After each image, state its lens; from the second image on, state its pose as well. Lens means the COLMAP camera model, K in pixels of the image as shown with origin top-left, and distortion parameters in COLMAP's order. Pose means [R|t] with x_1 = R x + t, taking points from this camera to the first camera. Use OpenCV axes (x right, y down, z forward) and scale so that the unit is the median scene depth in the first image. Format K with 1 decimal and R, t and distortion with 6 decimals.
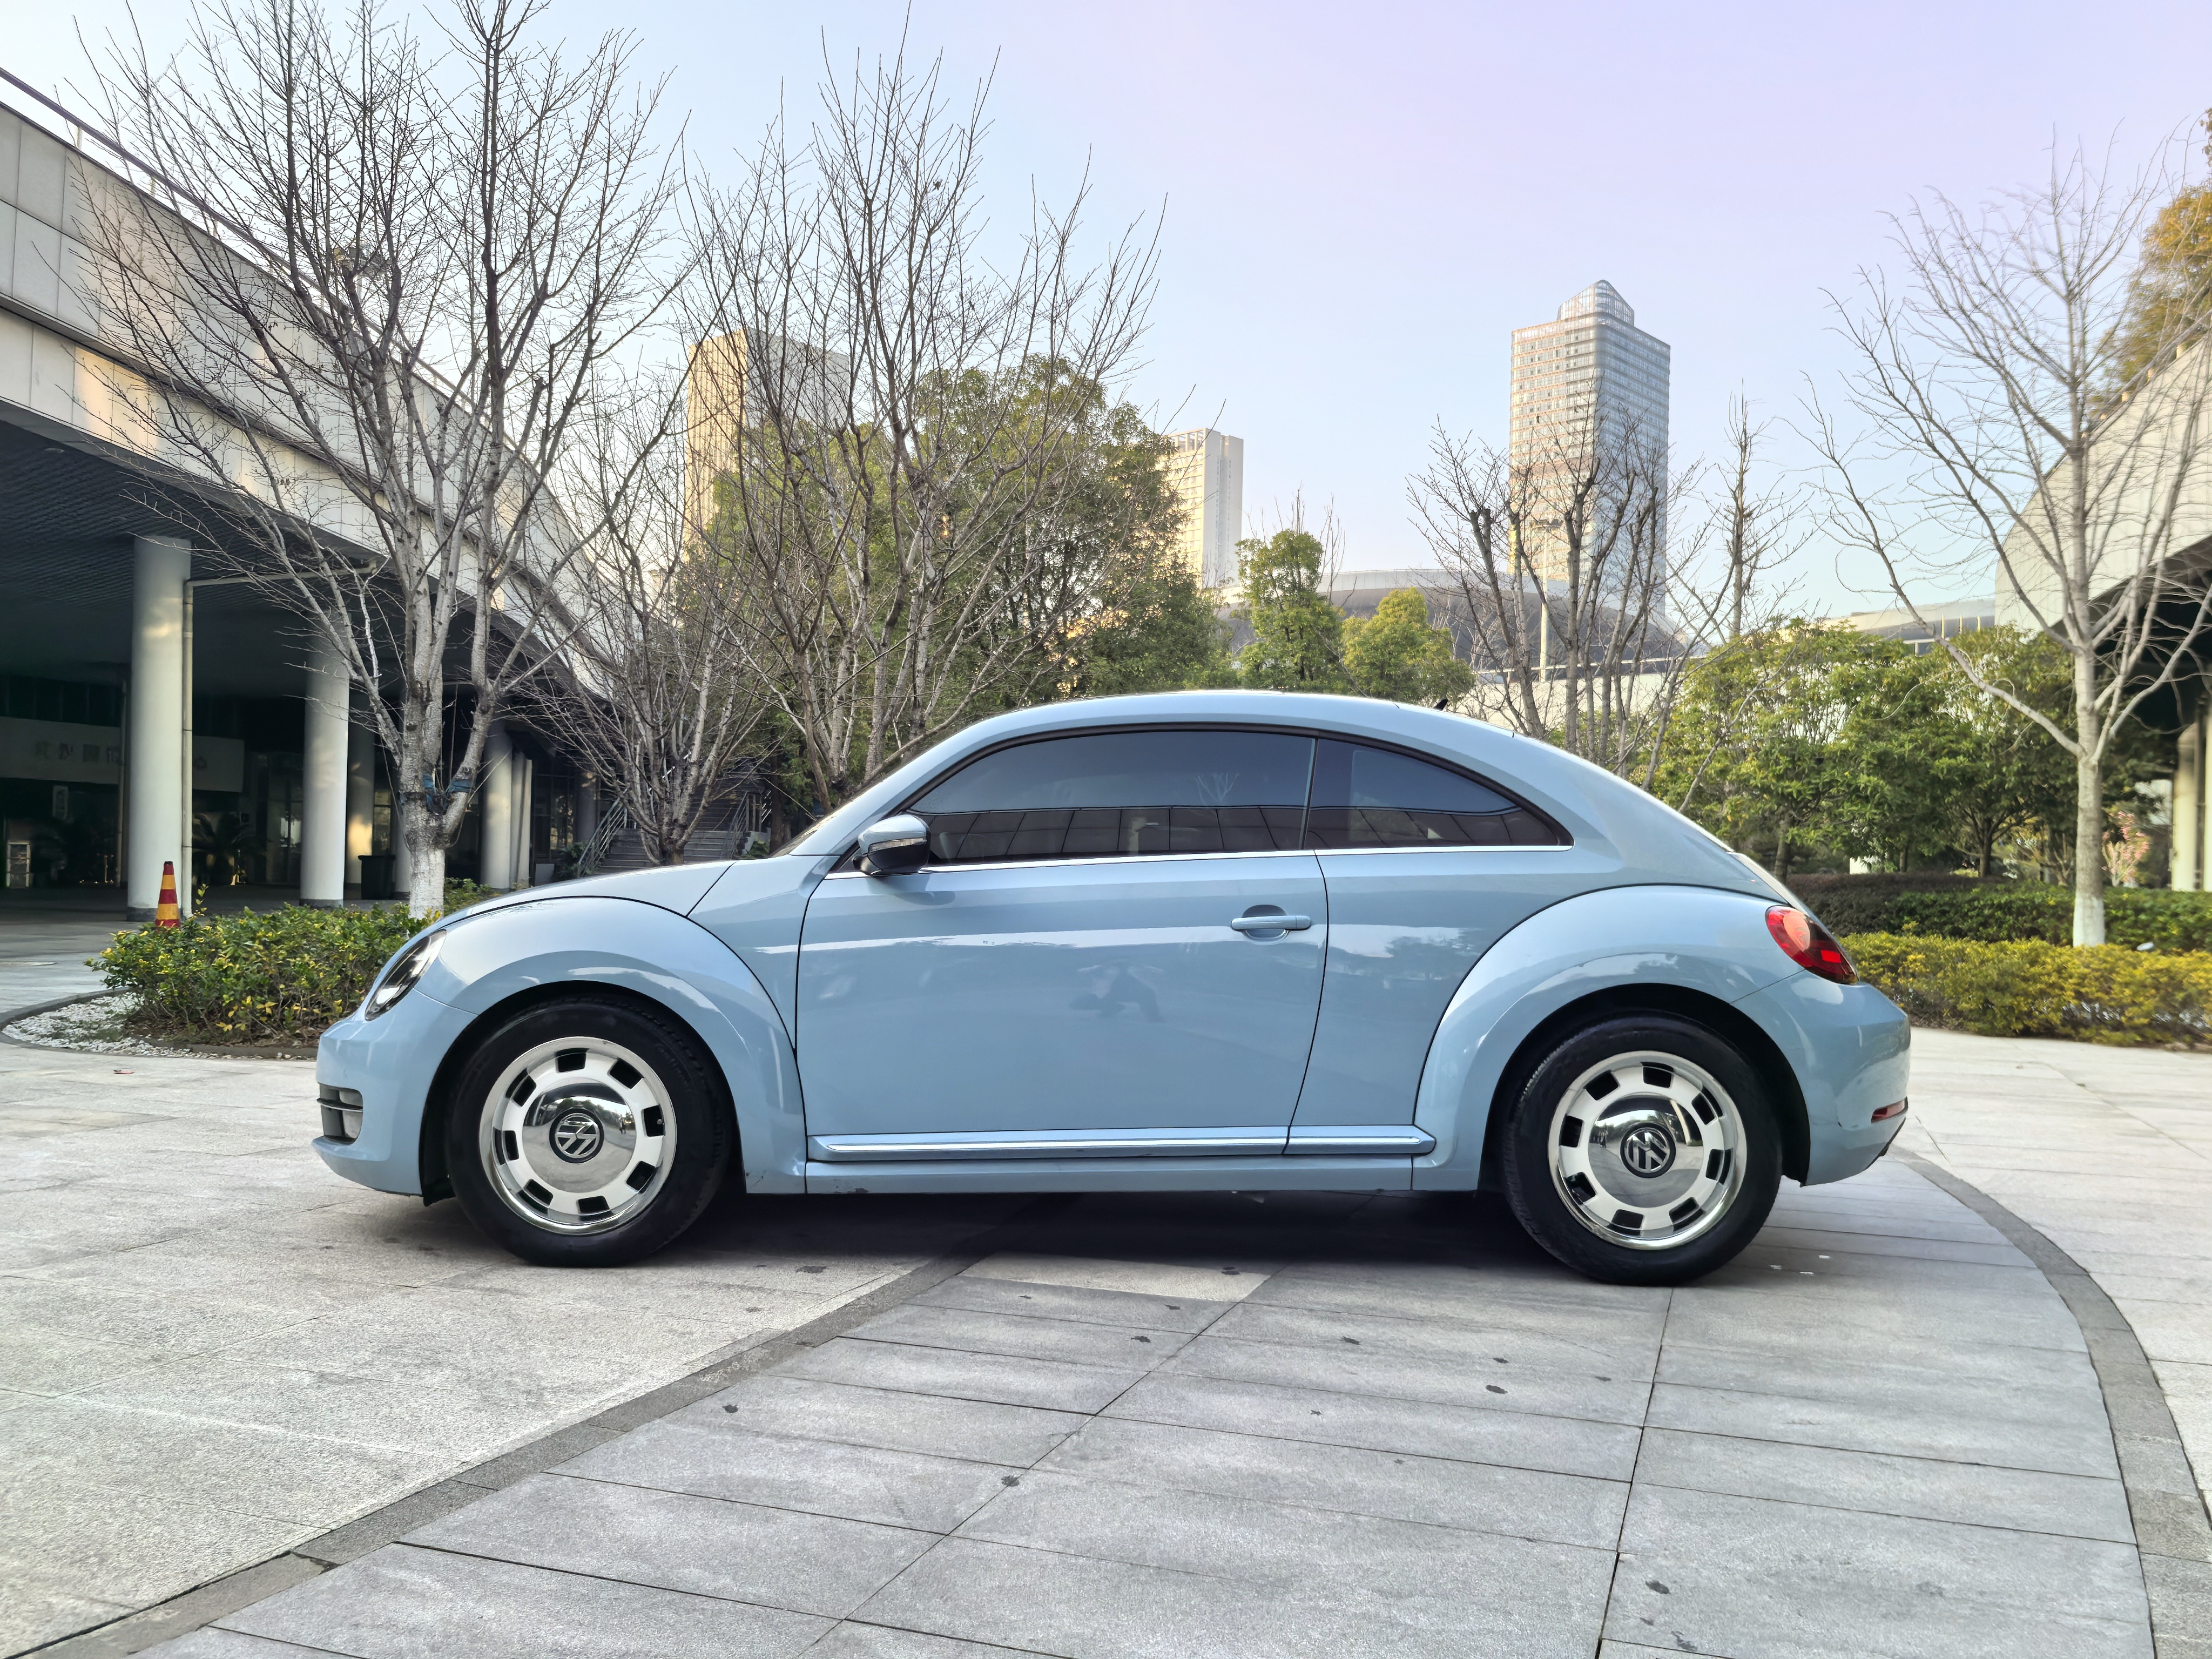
lens RADIAL K [[1757.1, 0, 1104.3], [0, 1757.1, 833.9], [0, 0, 1]] dist [0.035103, -0.046054]
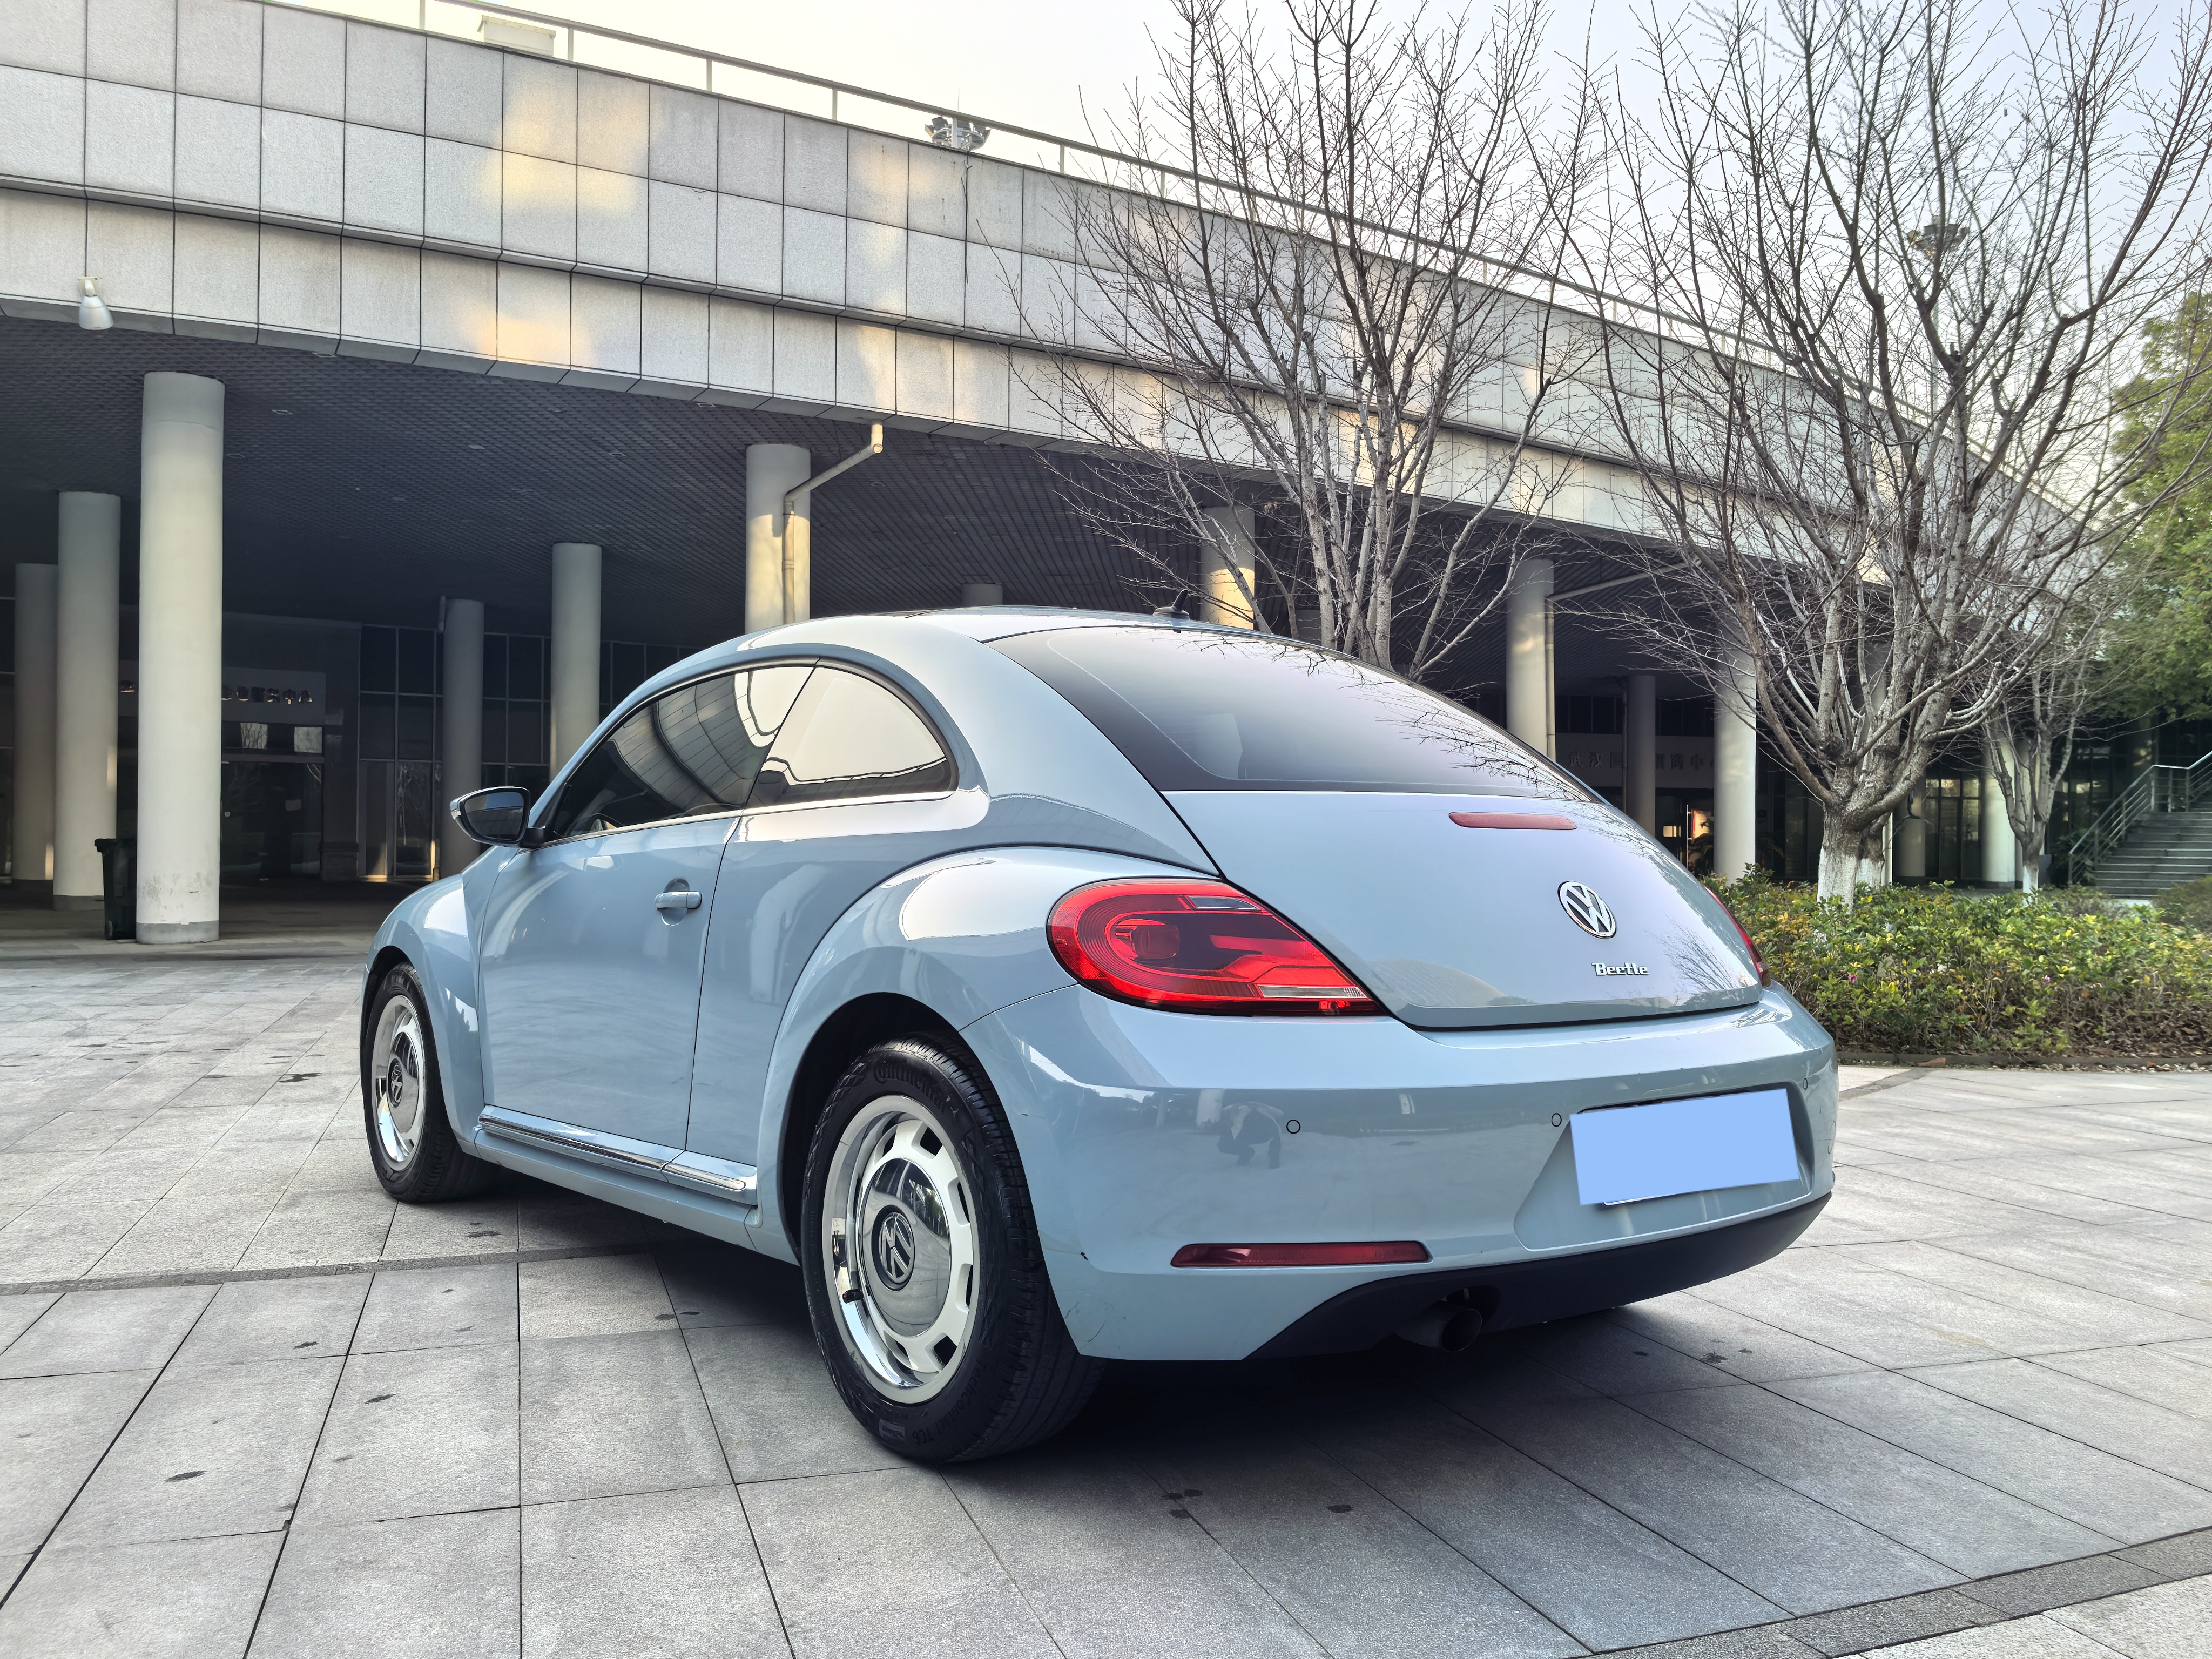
lens RADIAL K [[1743.8, 0, 1100.8], [0, 1743.8, 839.7], [0, 0, 1]] dist [0.051484, -0.071225]
pose [[0.627674, -0.018415, -0.778259, 0.951333], [0.023270, 0.999717, -0.004887, 0.034205], [0.778129, -0.015043, 0.627925, 0.709124]]
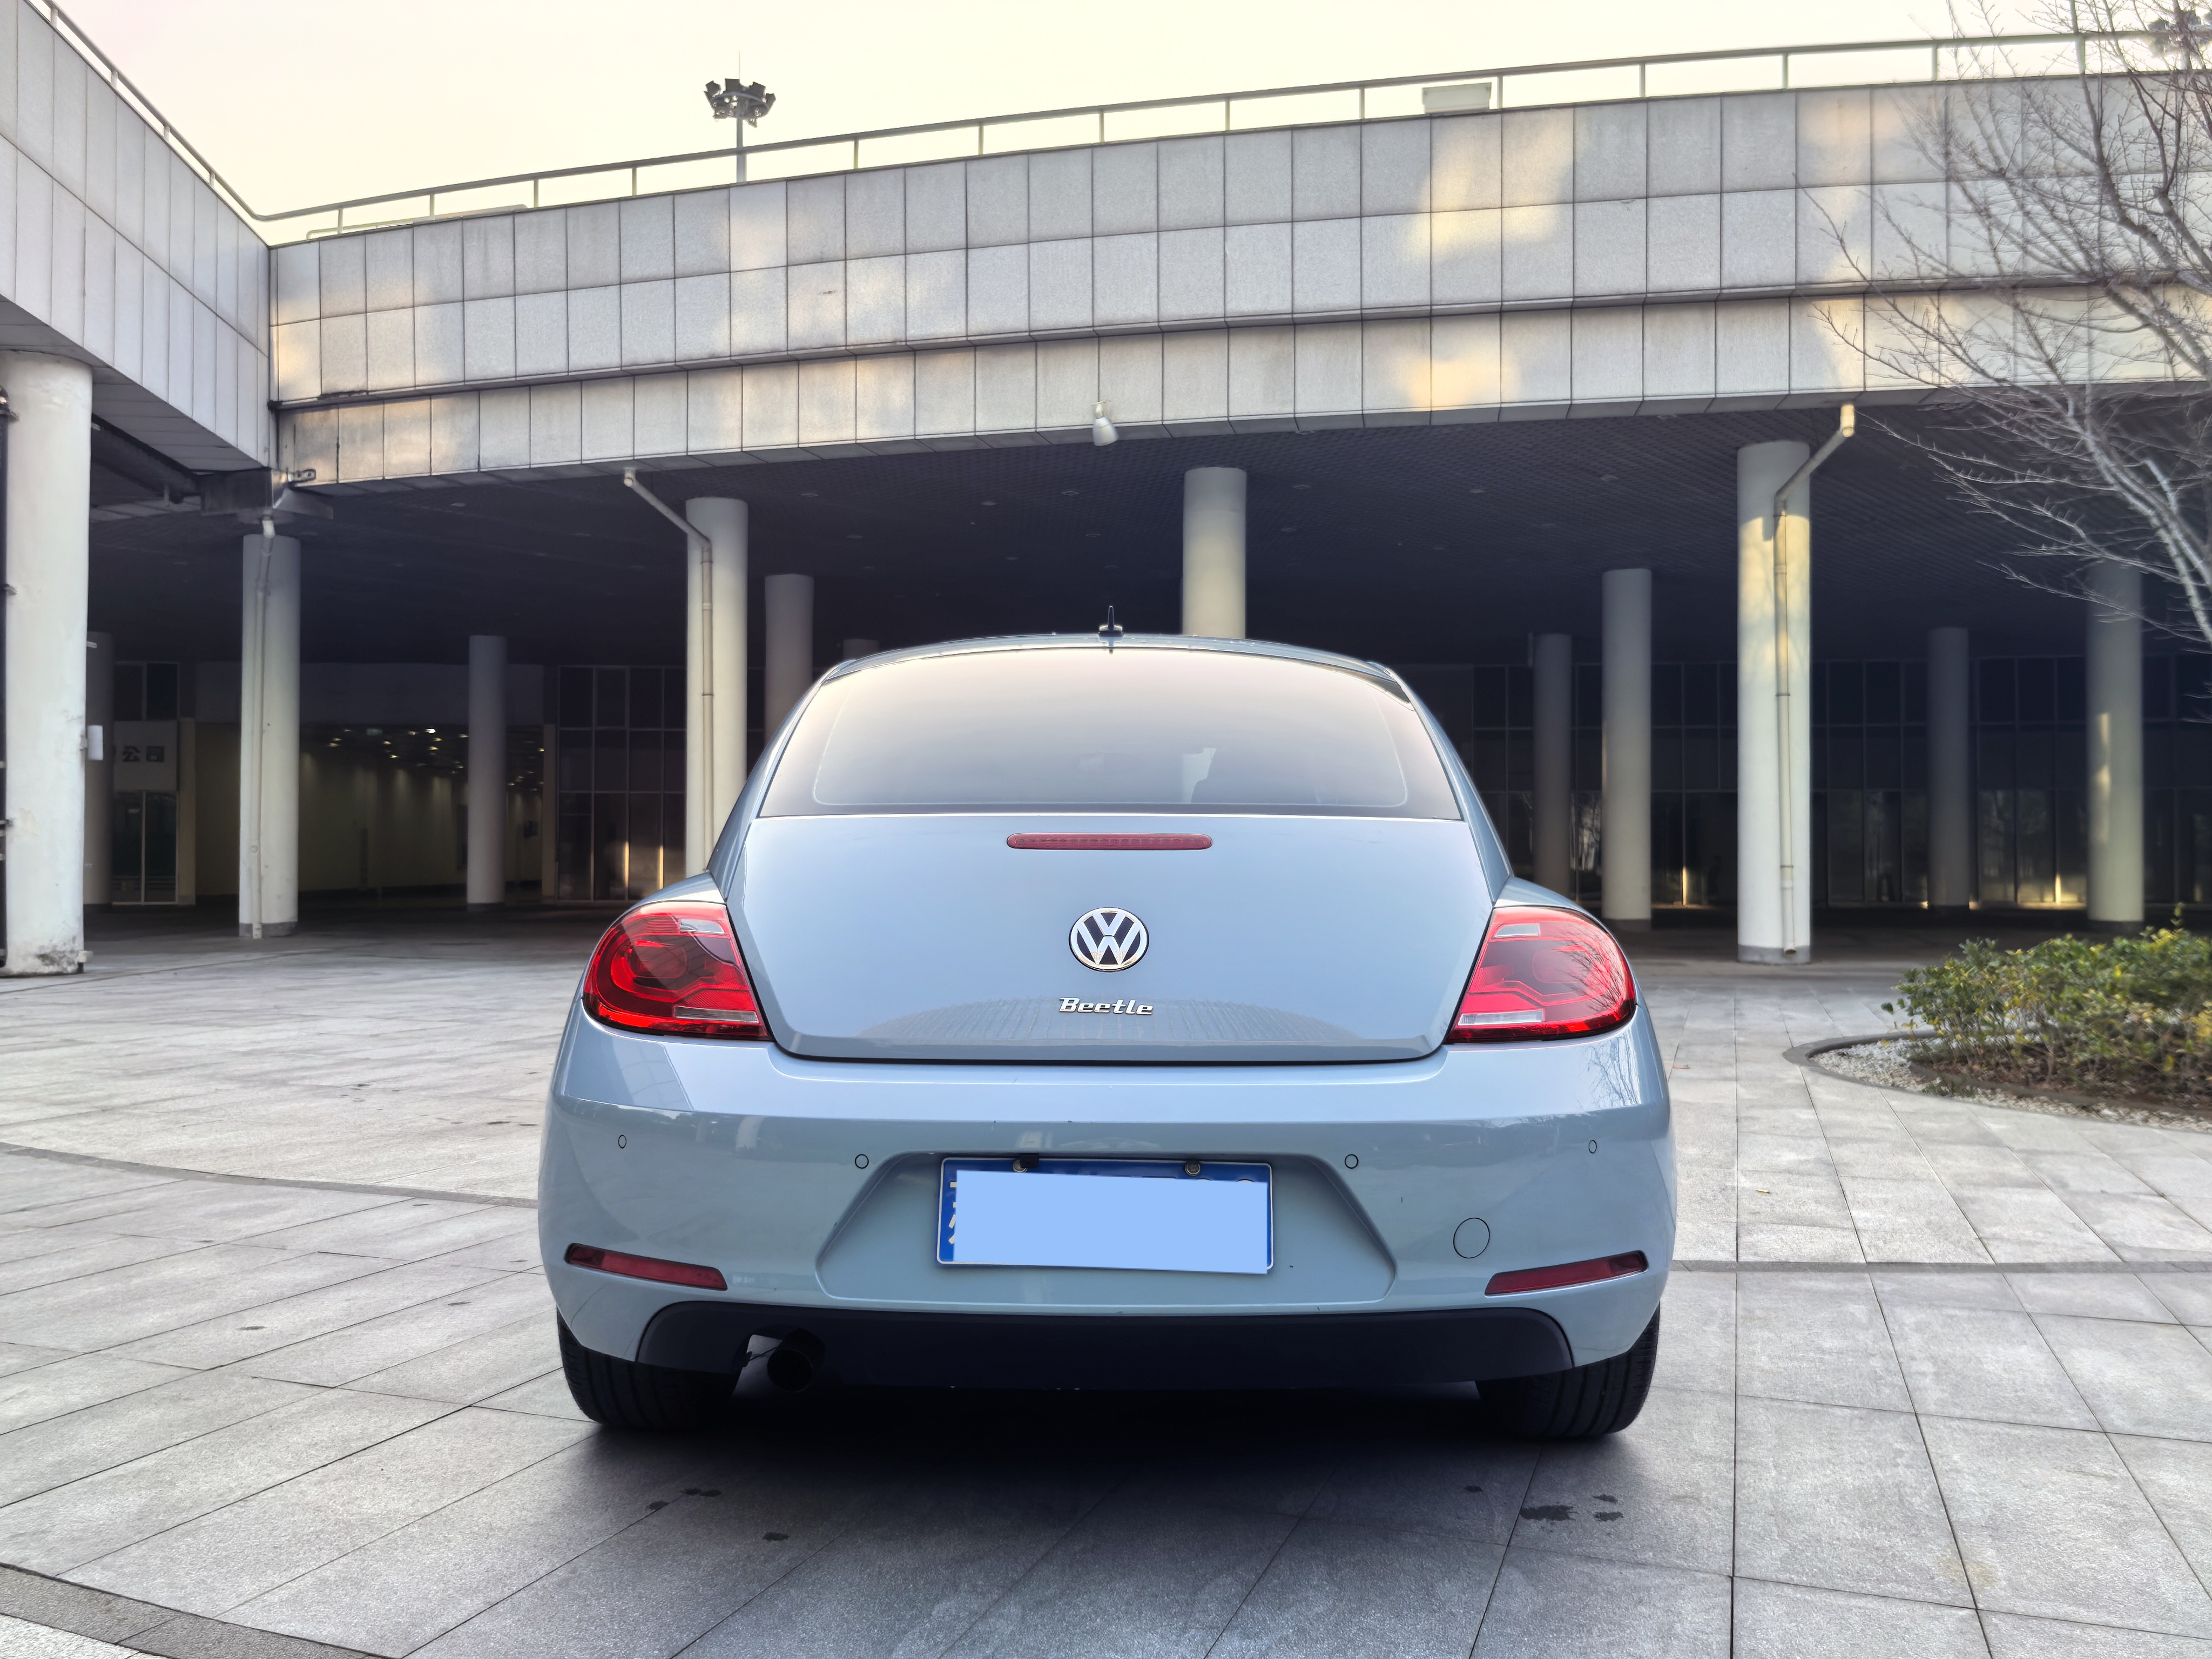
lens RADIAL K [[1757.1, 0, 1104.3], [0, 1757.1, 833.9], [0, 0, 1]] dist [0.035103, -0.046054]
pose [[0.010860, -0.039275, -0.999169, 1.162325], [0.022741, 0.998980, -0.039021, 0.050609], [0.999682, -0.022298, 0.011742, 1.314957]]
